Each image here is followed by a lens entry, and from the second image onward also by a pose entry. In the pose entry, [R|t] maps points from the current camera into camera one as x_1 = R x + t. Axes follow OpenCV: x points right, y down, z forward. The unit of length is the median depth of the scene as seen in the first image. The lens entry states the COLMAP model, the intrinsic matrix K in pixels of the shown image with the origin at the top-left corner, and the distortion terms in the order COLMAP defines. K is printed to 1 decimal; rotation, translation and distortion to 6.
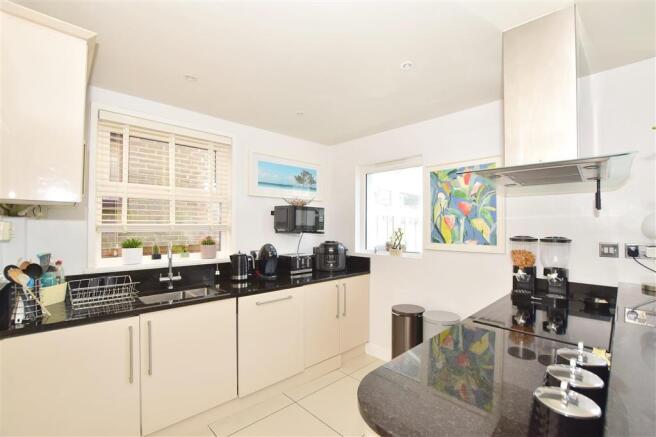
lens RADIAL K [[289.9, 0, 331.6], [0, 289.9, 223.2], [0, 0, 1]] dist [-0.023852, -0.000231]
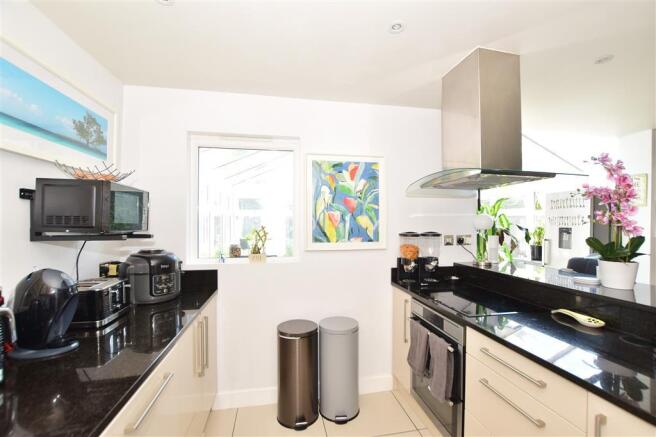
lens RADIAL K [[289.9, 0, 331.6], [0, 289.9, 223.2], [0, 0, 1]] dist [-0.023852, -0.000231]
pose [[0.549472, -0.005659, 0.835493, -0.366127], [-0.005454, 0.999931, 0.010359, 0.000134], [-0.835494, -0.010248, 0.549403, 0.499050]]
